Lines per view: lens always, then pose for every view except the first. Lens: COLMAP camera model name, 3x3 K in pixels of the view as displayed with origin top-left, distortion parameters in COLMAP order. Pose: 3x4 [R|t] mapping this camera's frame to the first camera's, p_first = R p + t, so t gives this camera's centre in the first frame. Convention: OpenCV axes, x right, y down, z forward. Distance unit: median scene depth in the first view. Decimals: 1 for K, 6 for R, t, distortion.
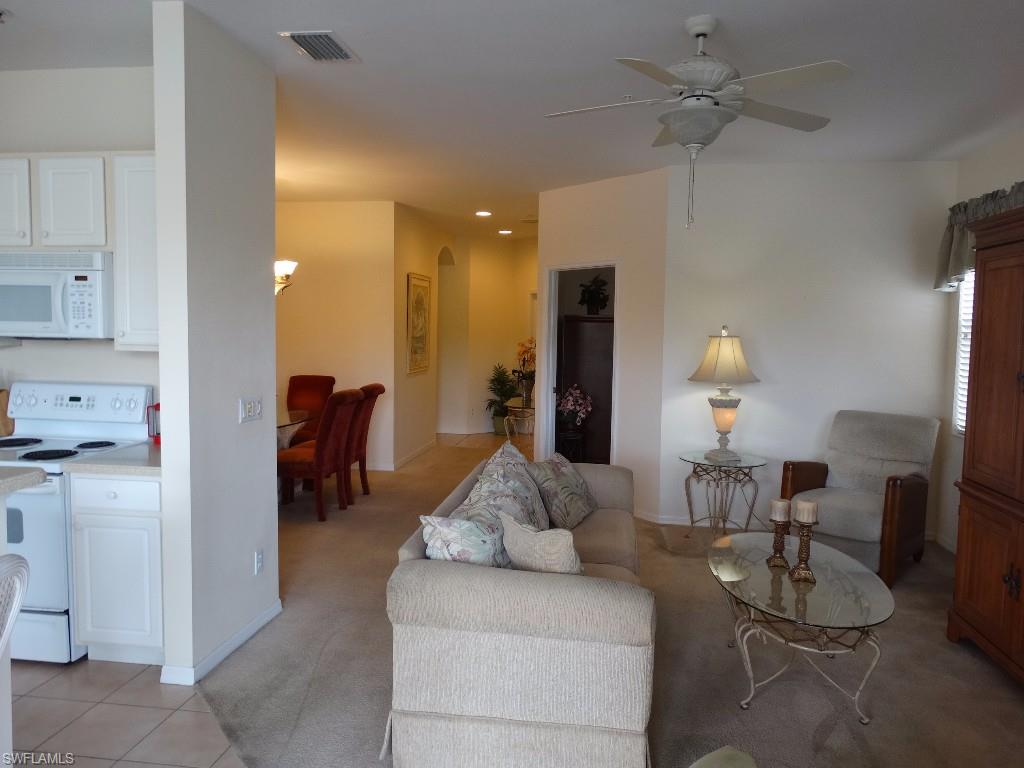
lens RADIAL K [[734.9, 0, 506.6], [0, 734.9, 377.4], [0, 0, 1]] dist [0.005215, 0.007081]
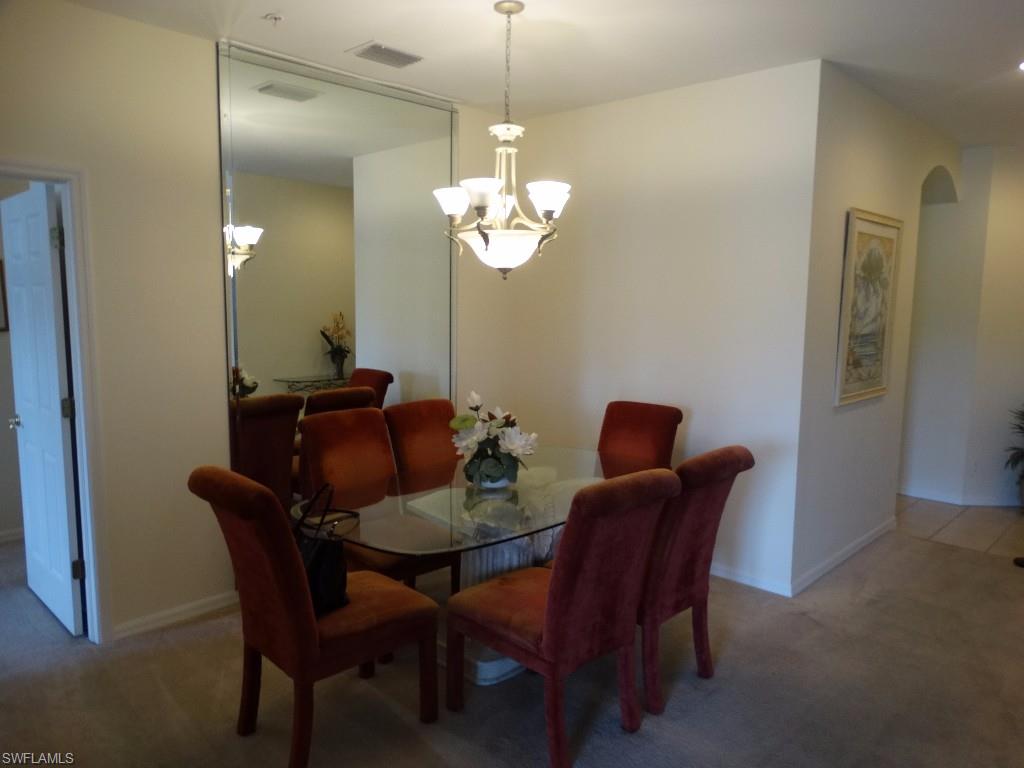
lens RADIAL K [[734.9, 0, 506.6], [0, 734.9, 377.4], [0, 0, 1]] dist [0.005215, 0.007081]
pose [[0.819322, 0.060913, -0.570089, -0.030095], [-0.043791, 0.998084, 0.043708, -0.038075], [0.571659, -0.010846, 0.820420, 0.441181]]
